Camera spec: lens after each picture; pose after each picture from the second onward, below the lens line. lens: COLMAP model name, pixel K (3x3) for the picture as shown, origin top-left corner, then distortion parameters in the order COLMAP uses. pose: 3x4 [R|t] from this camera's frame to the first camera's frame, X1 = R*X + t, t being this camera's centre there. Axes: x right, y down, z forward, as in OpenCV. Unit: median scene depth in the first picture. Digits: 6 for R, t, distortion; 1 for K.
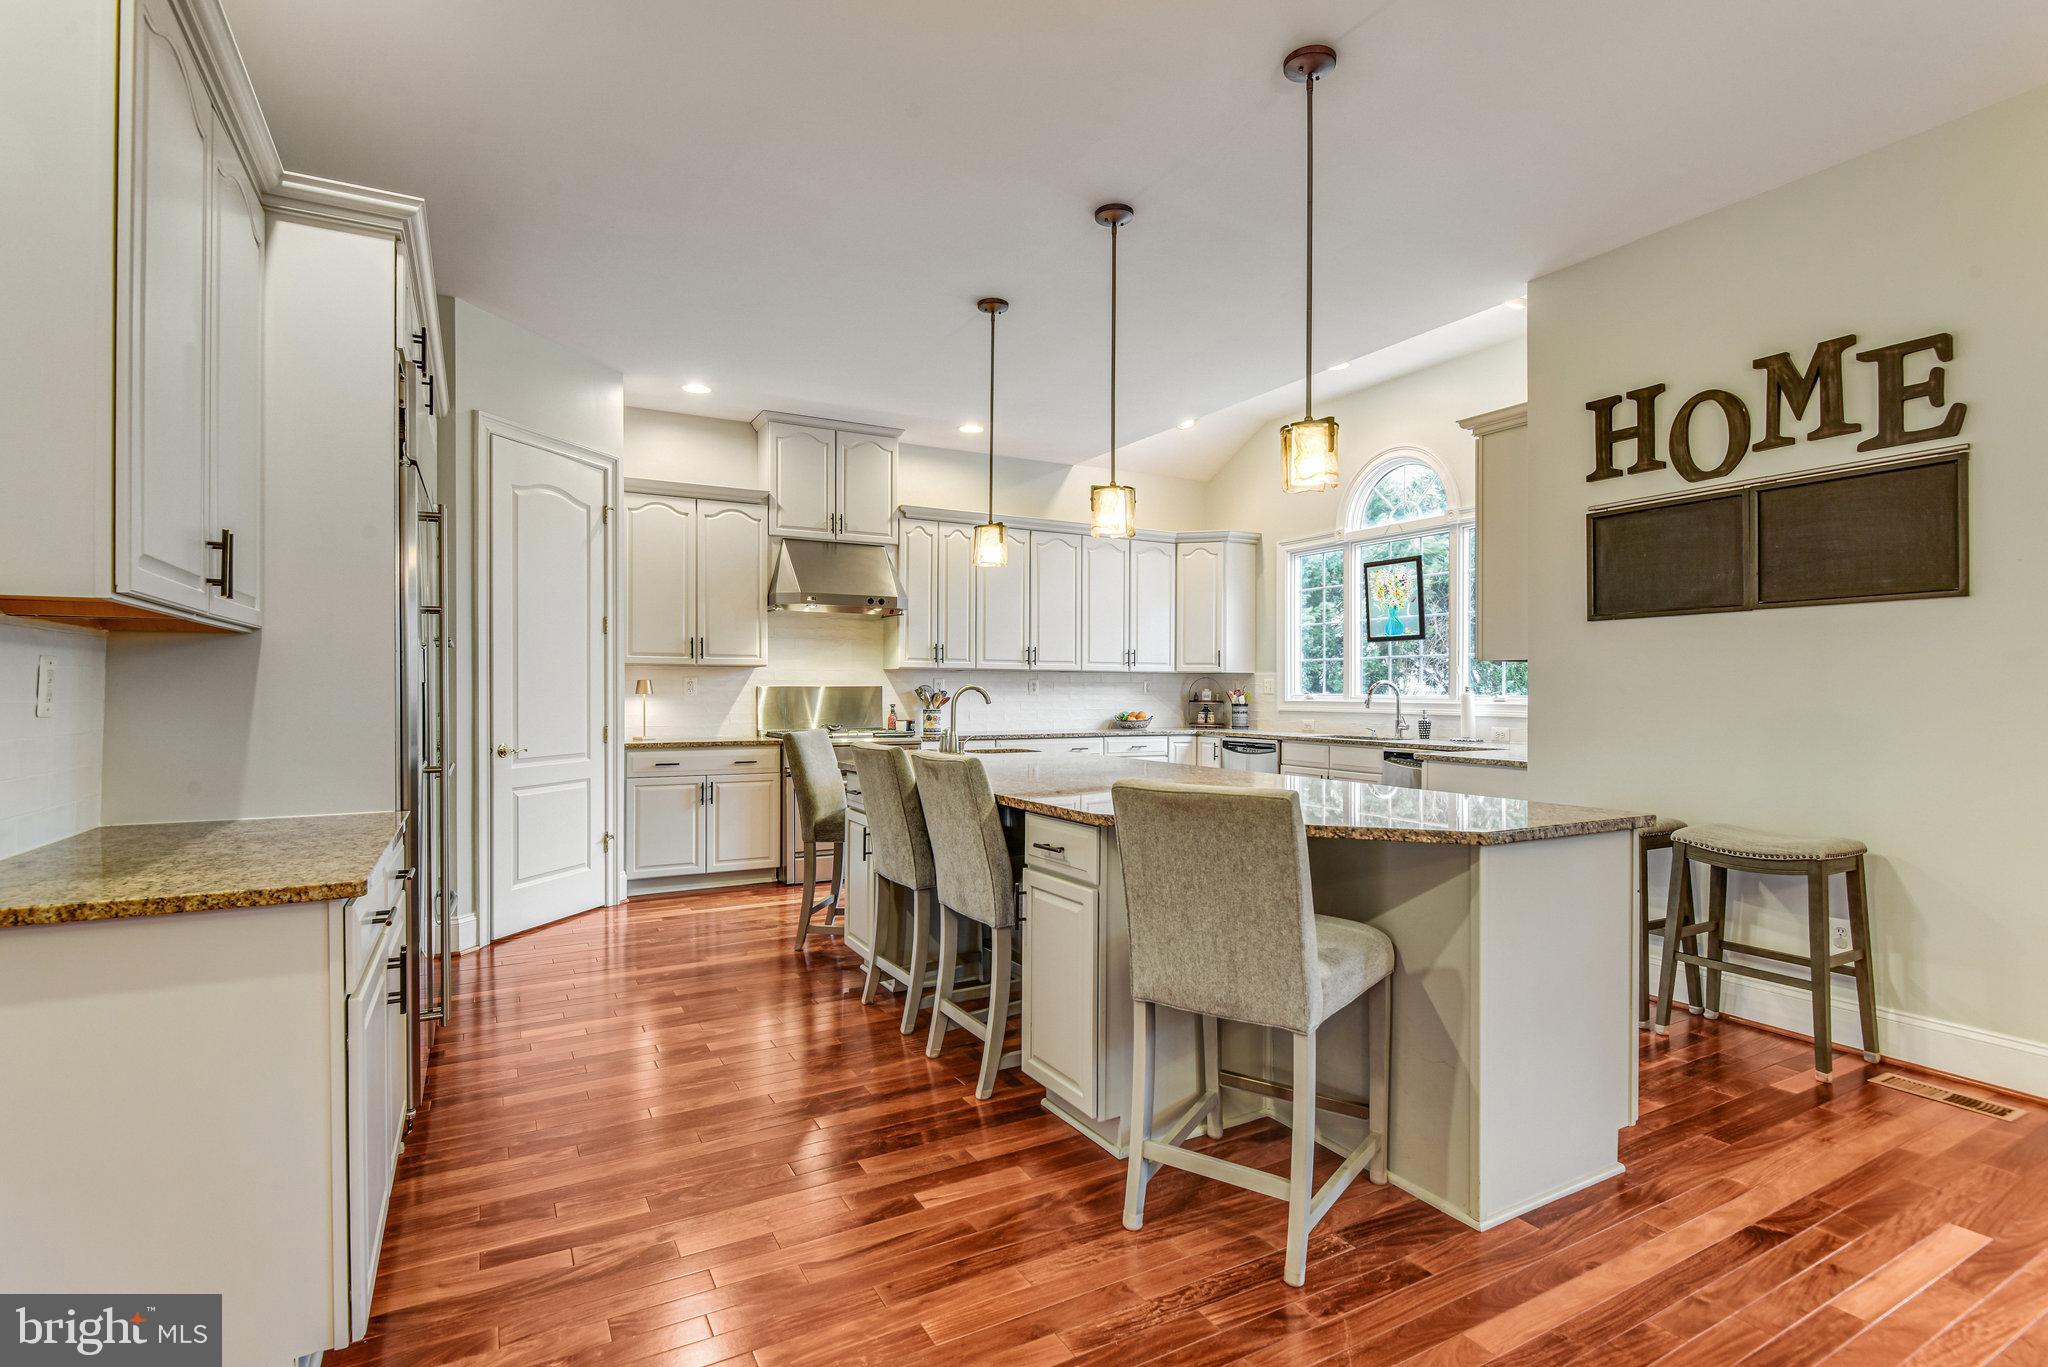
lens RADIAL K [[993.9, 0, 1017.0], [0, 993.9, 699.4], [0, 0, 1]] dist [-0.001699, -0.005794]
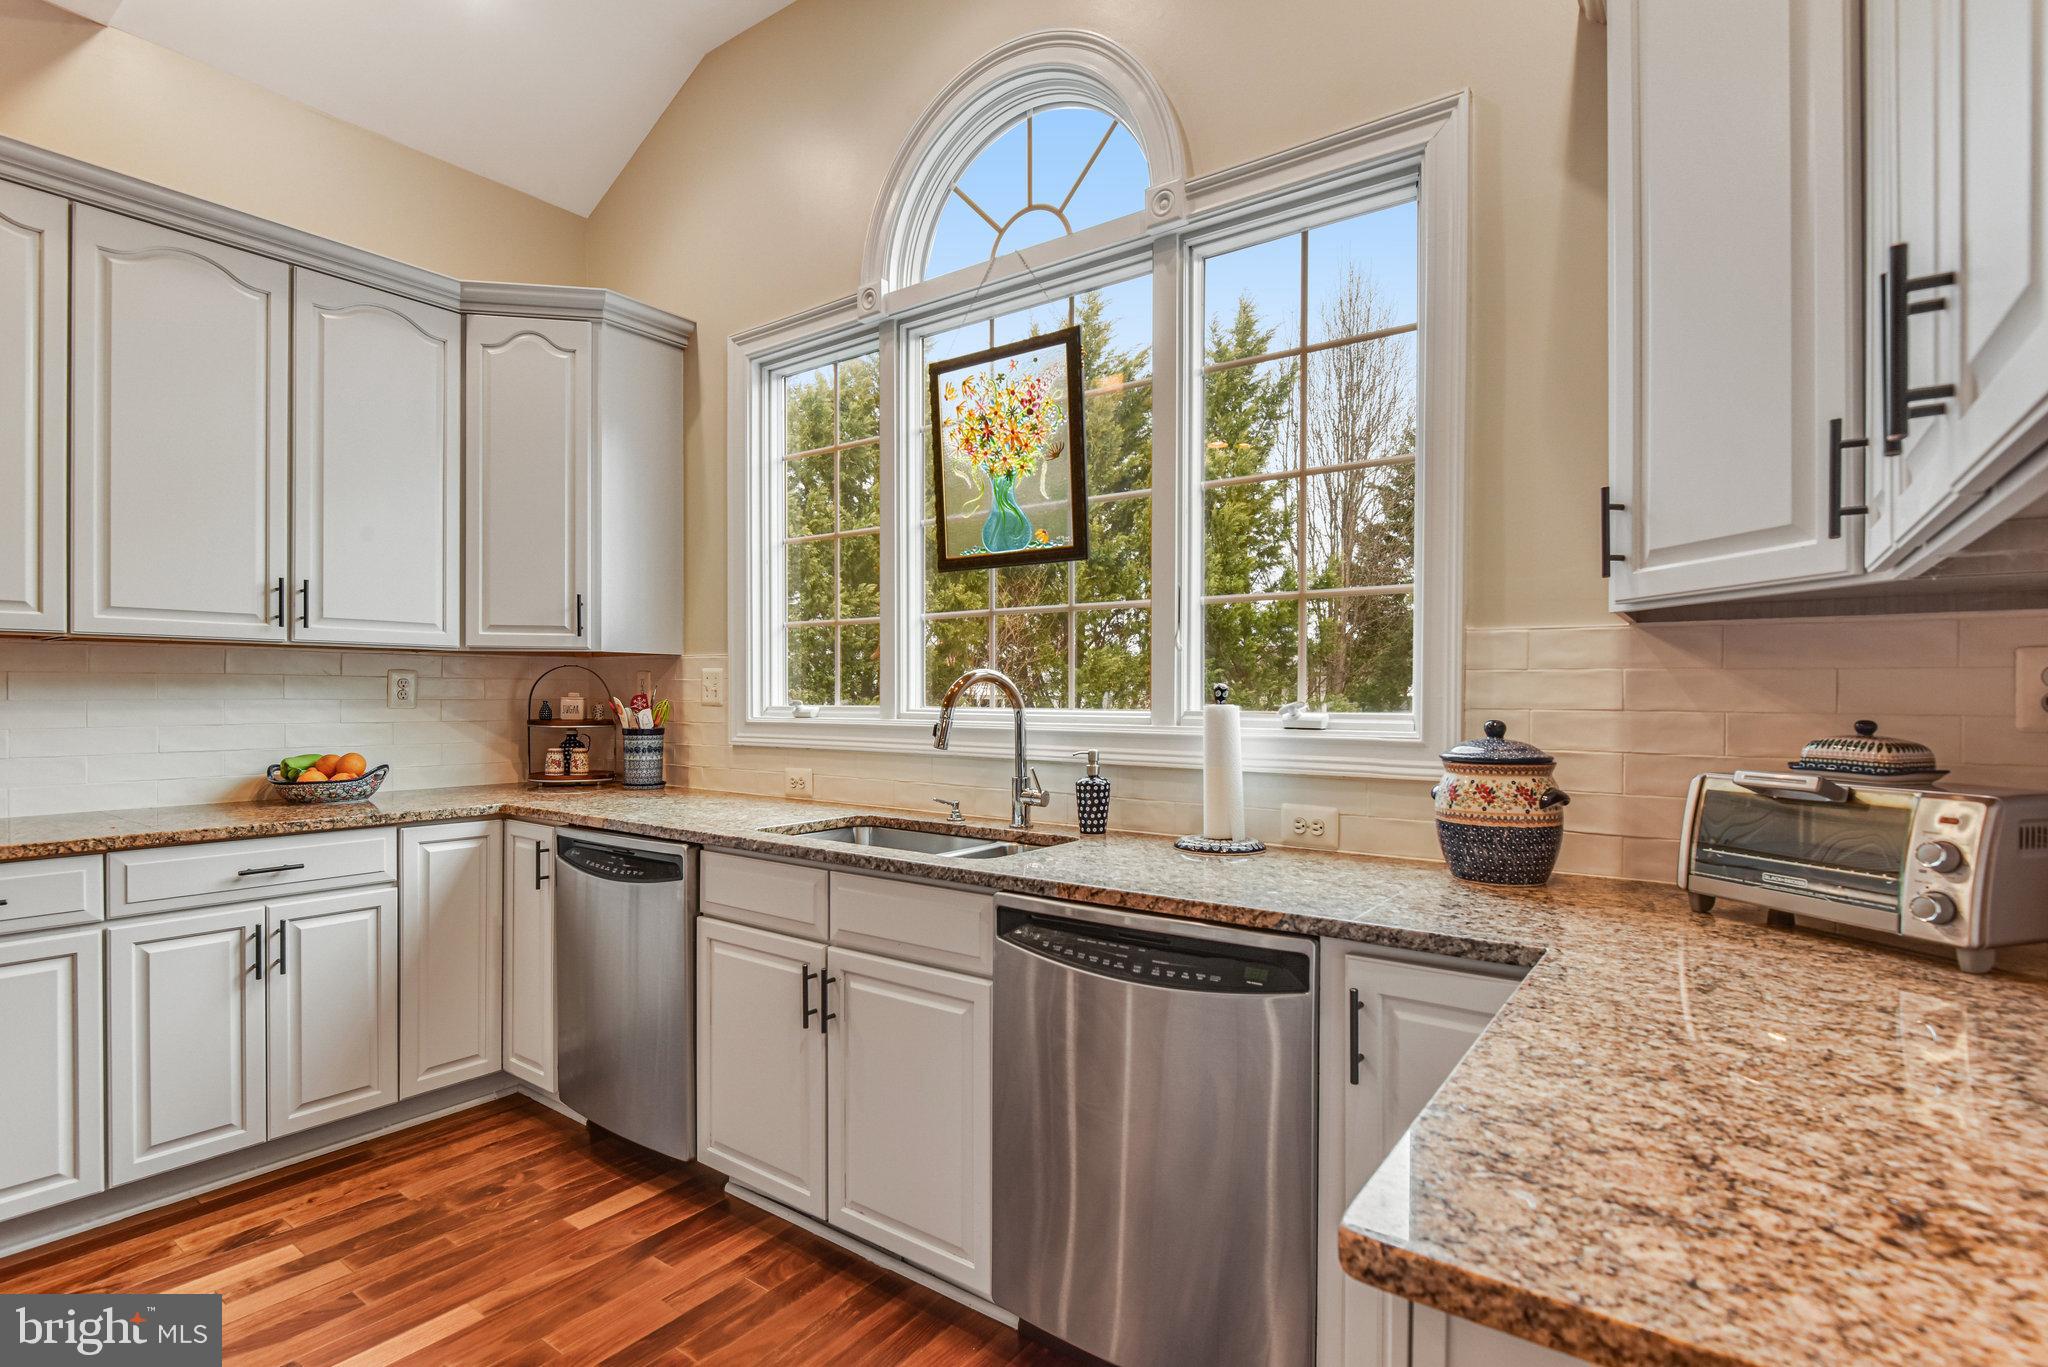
lens RADIAL K [[993.9, 0, 1034.6], [0, 993.9, 700.6], [0, 0, 1]] dist [-0.001699, -0.005794]
pose [[0.902520, -0.001993, 0.430643, 0.230511], [0.002587, 0.999996, -0.000793, -0.007492], [-0.430640, 0.001830, 0.902522, 0.665528]]
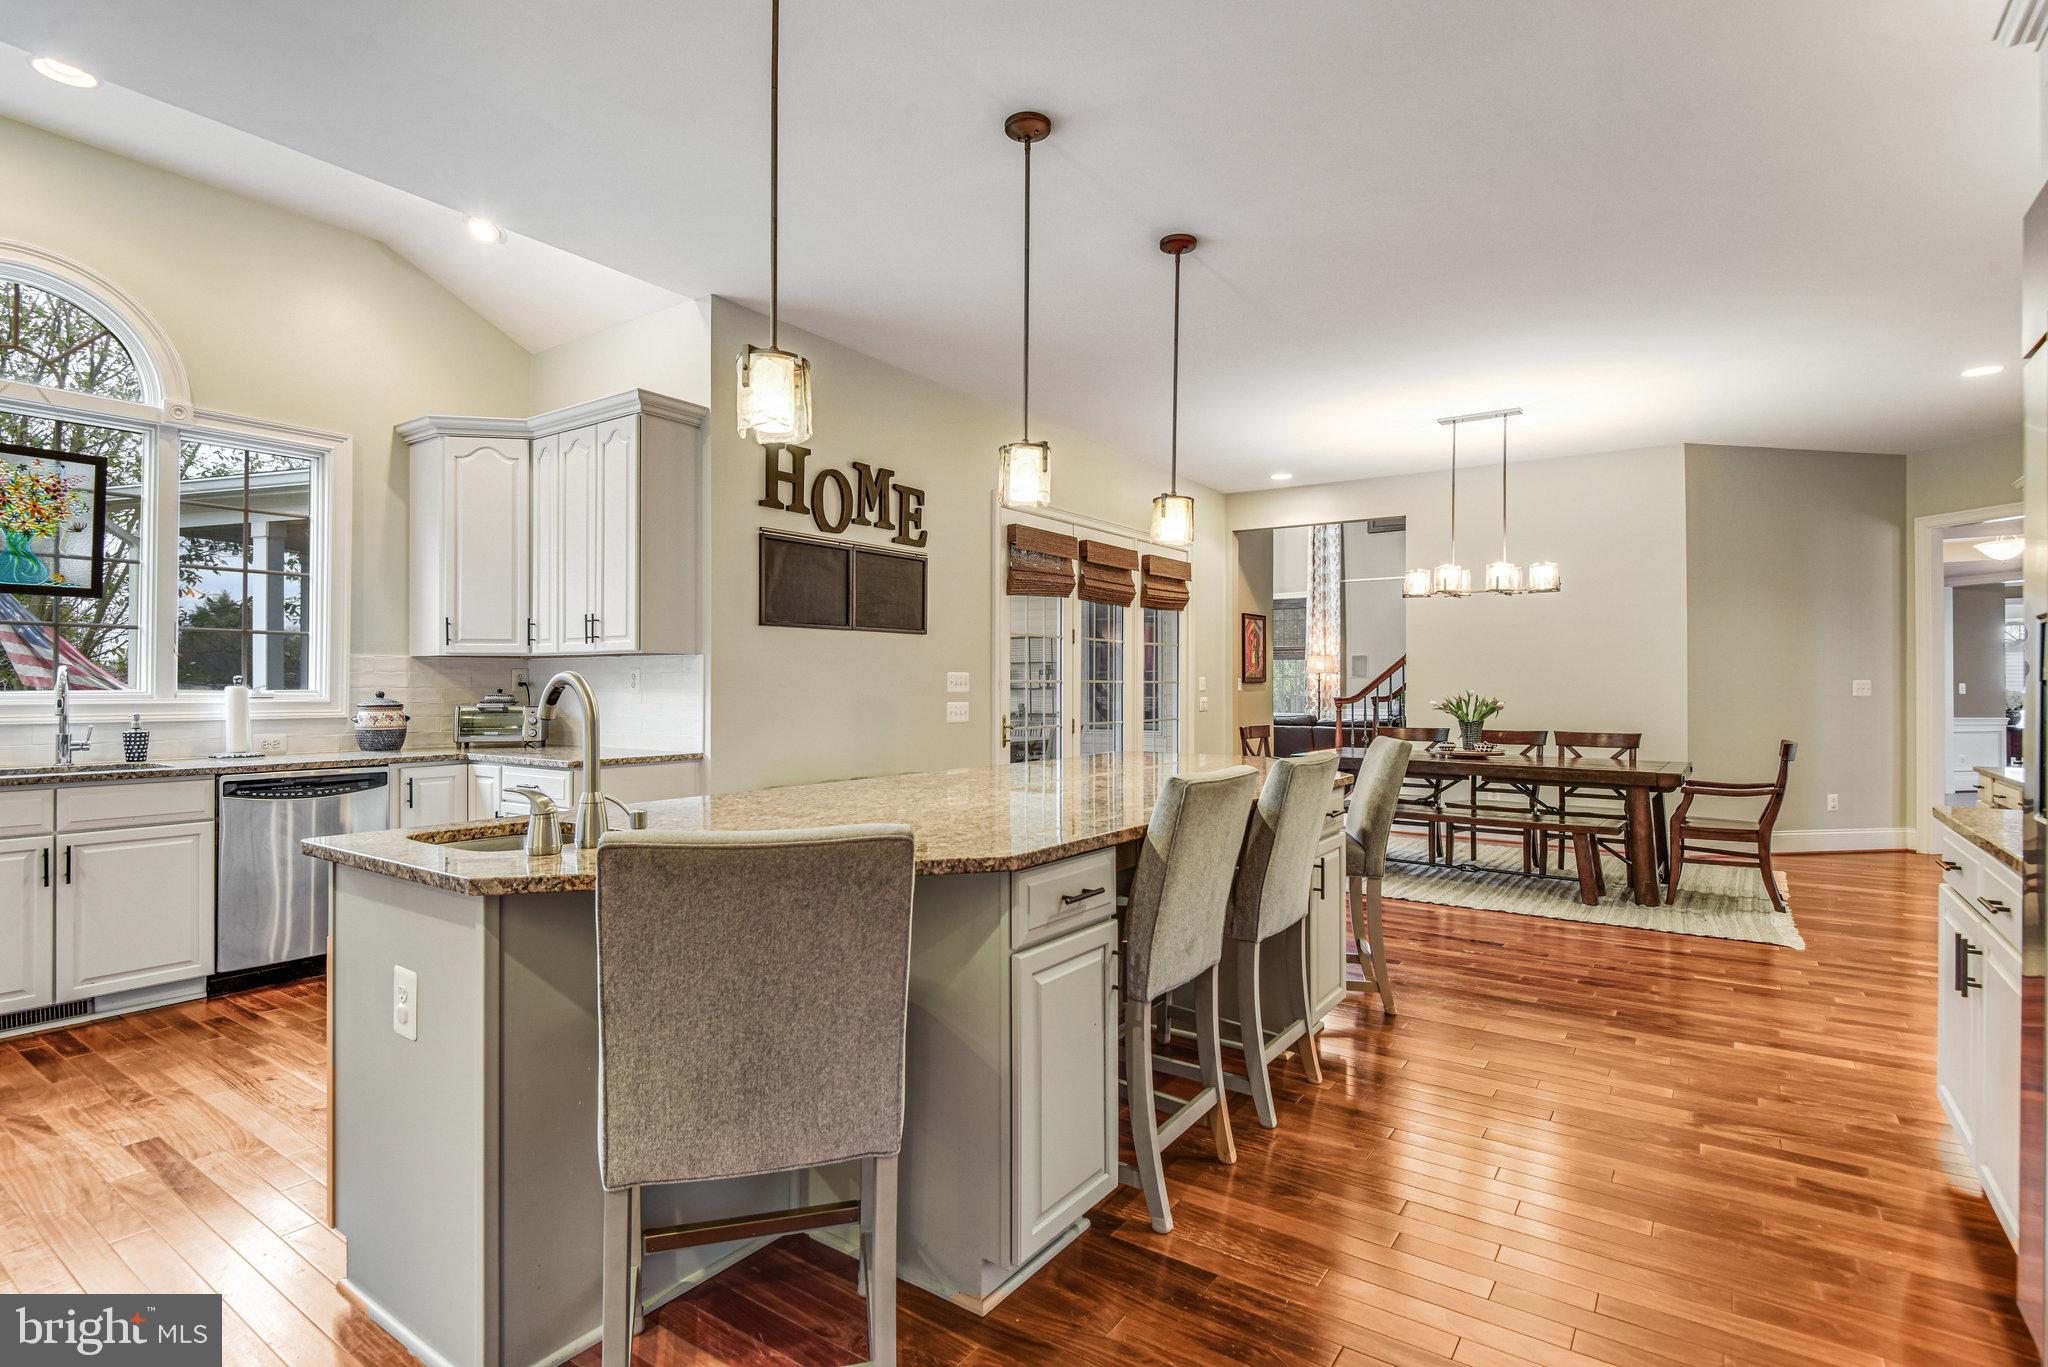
lens RADIAL K [[993.9, 0, 1003.9], [0, 993.9, 678.3], [0, 0, 1]] dist [-0.001699, -0.005794]
pose [[-0.435260, 0.003369, 0.900298, -0.358571], [0.004326, 0.999989, -0.001651, -0.008373], [-0.900294, 0.003177, -0.435270, 0.756445]]
